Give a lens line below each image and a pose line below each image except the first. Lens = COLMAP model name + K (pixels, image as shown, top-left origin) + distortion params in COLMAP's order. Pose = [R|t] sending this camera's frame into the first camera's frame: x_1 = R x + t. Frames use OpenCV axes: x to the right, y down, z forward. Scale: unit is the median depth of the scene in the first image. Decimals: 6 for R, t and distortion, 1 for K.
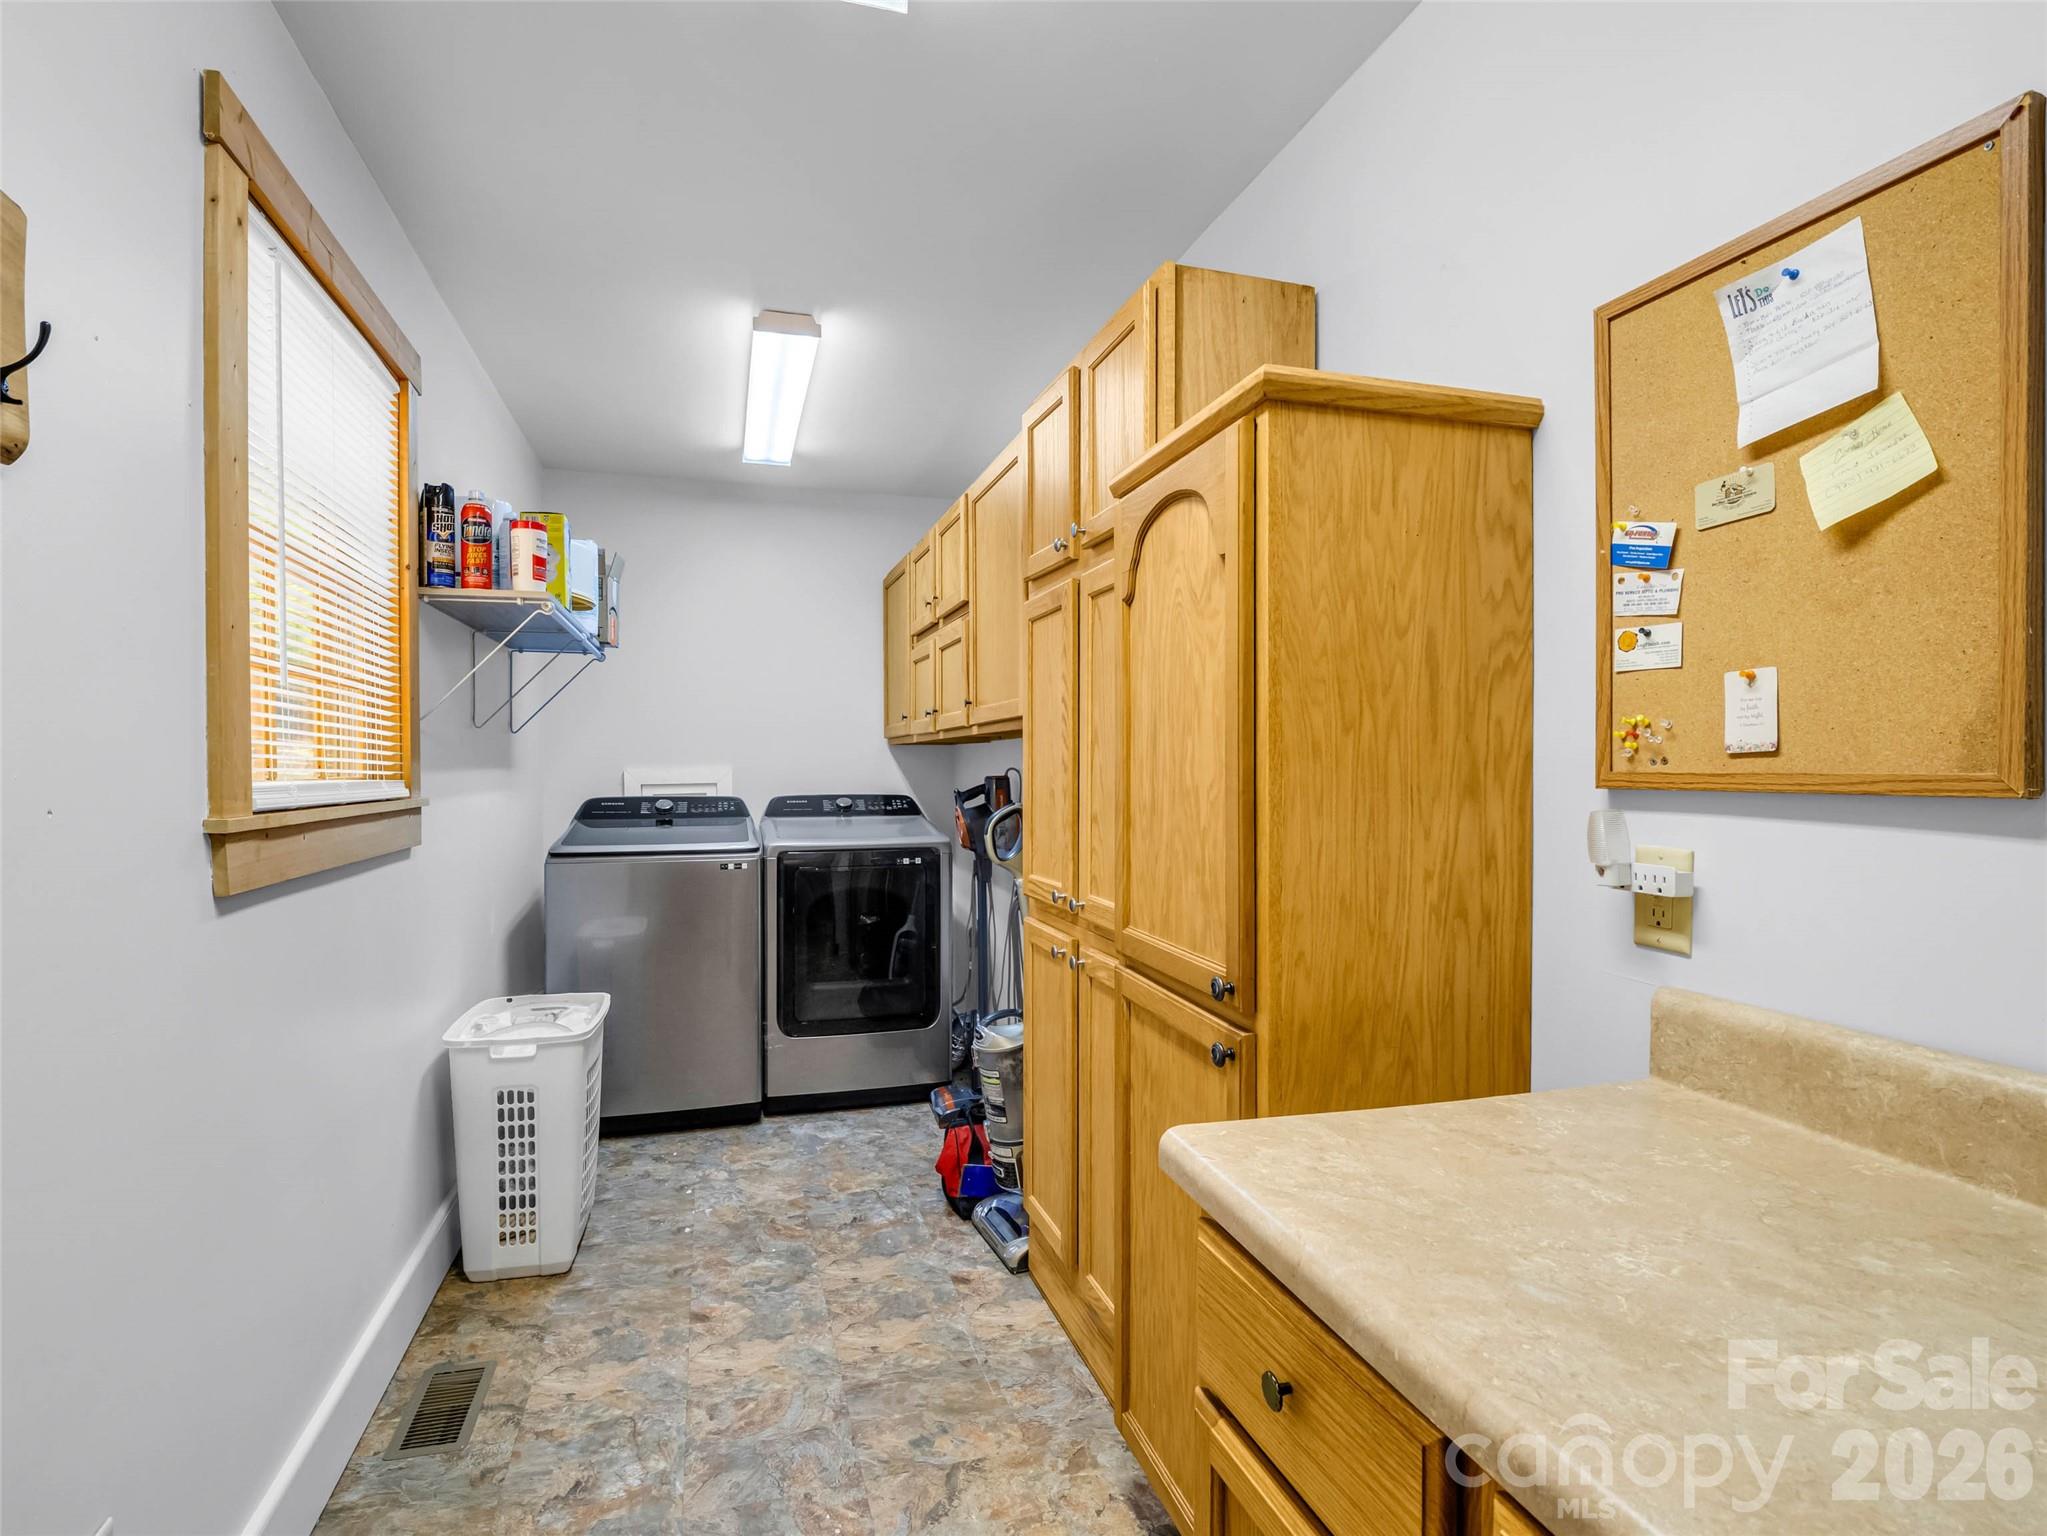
lens RADIAL K [[1021.5, 0, 1023.5], [0, 1021.5, 768.0], [0, 0, 1]] dist [-0.003040, -0.008660]
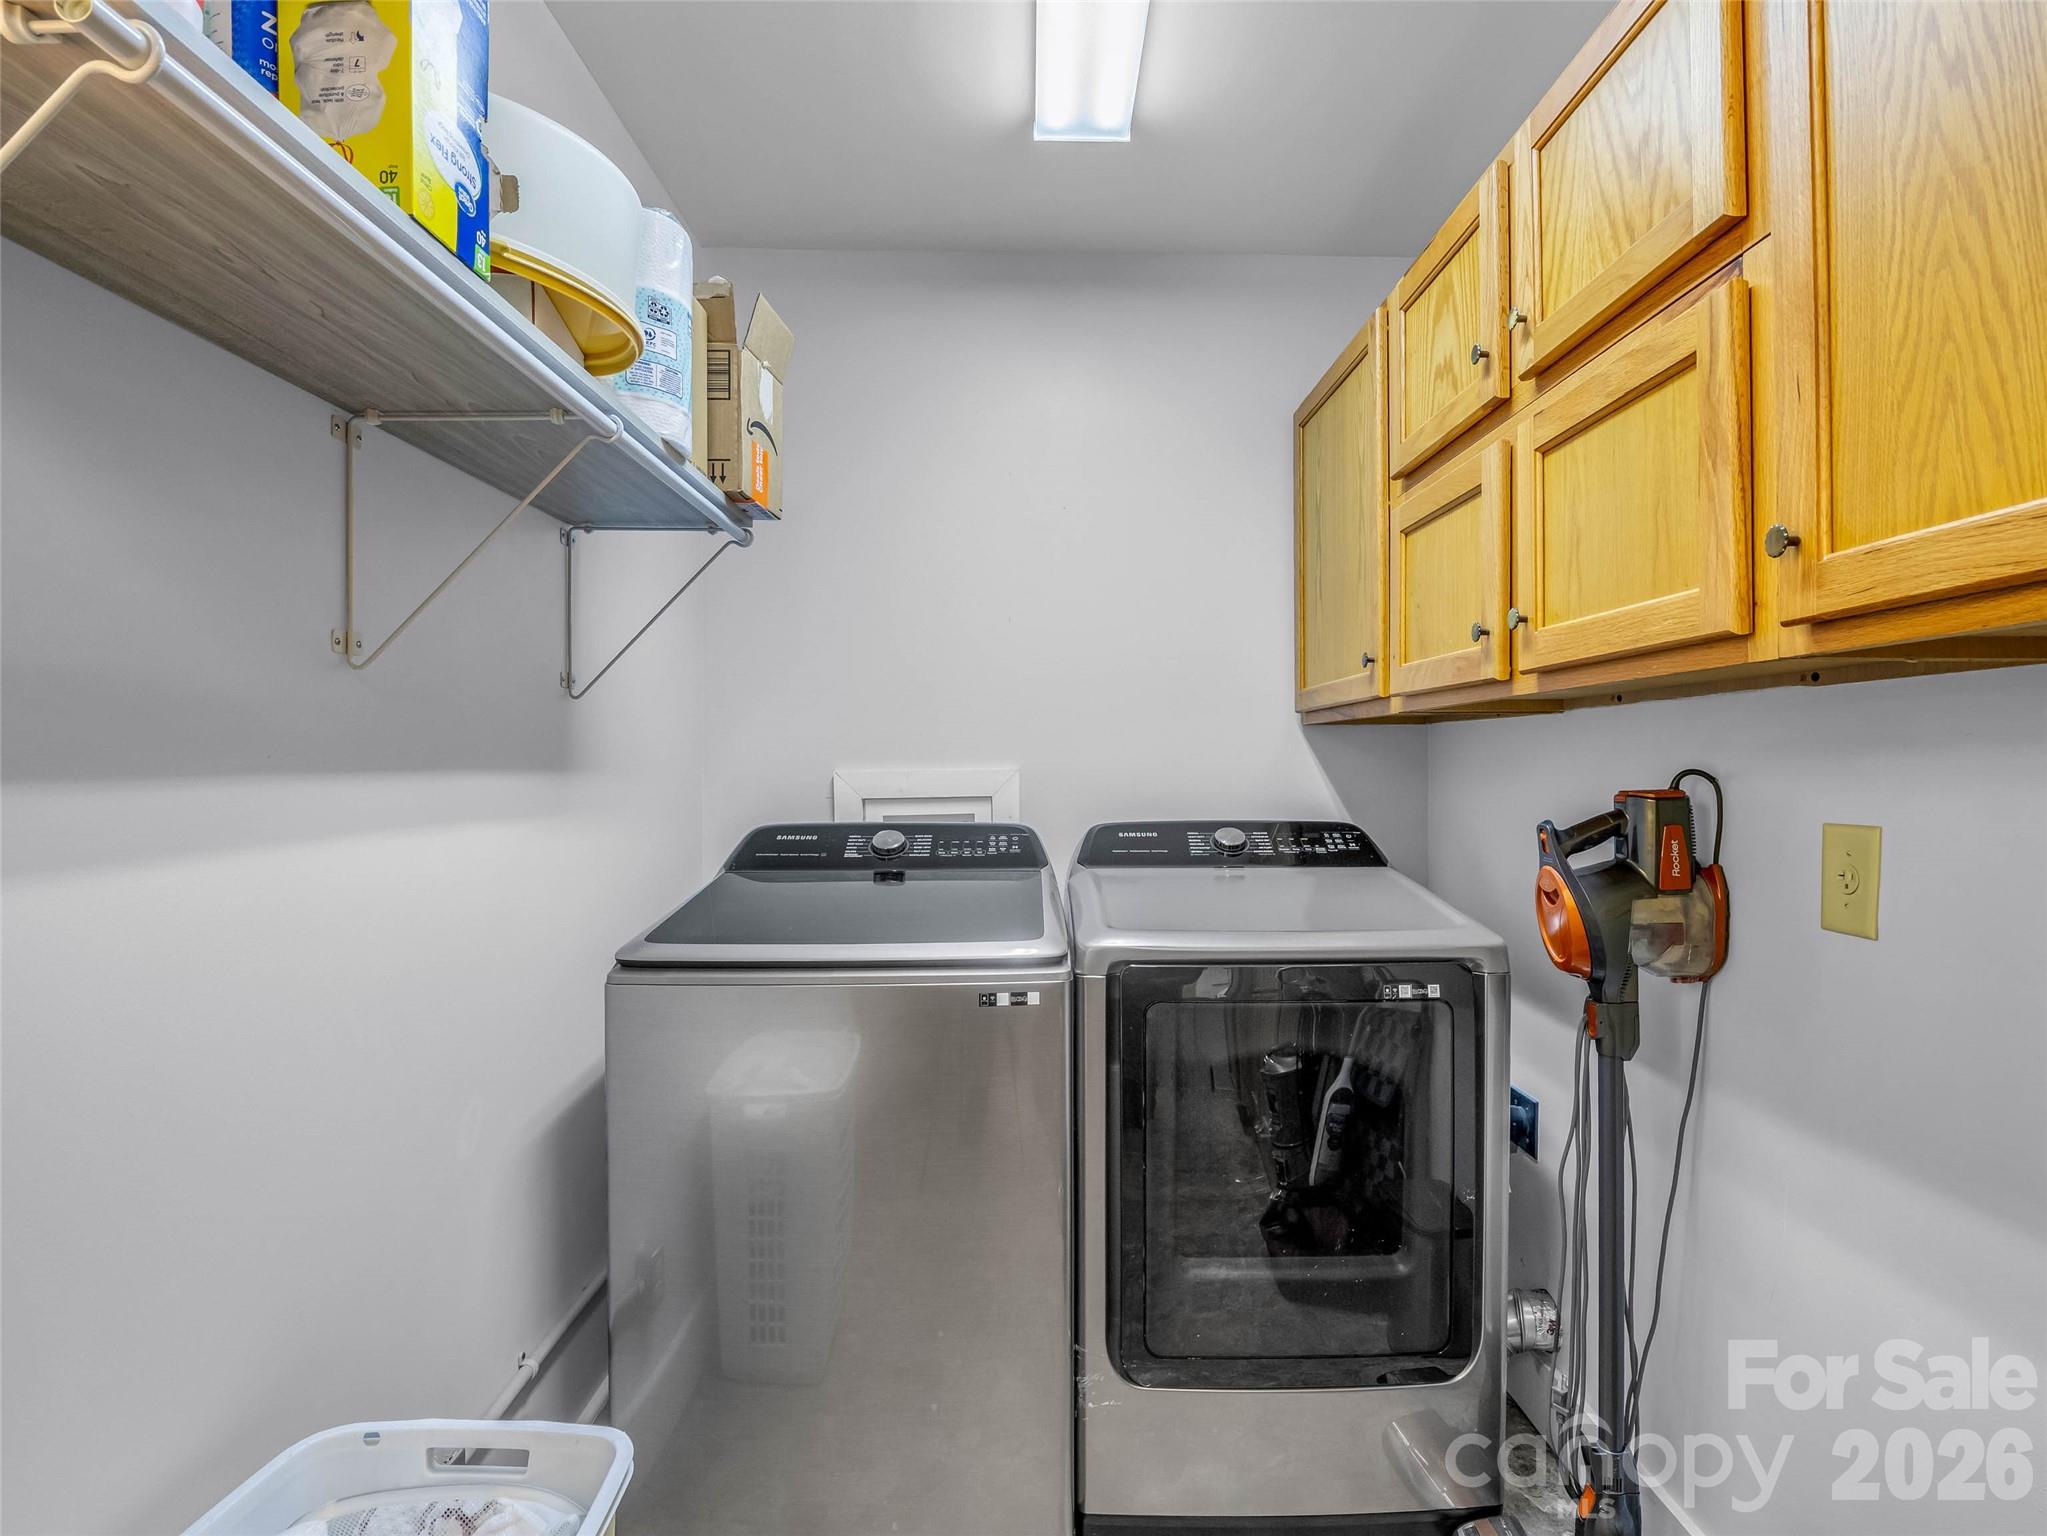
lens RADIAL K [[1021.5, 0, 1023.5], [0, 1021.5, 768.0], [0, 0, 1]] dist [-0.003040, -0.008660]
pose [[0.956920, -0.000406, -0.290351, -0.136550], [0.000889, 0.999998, 0.001532, -0.001572], [0.290350, -0.001724, 0.956919, 0.526671]]
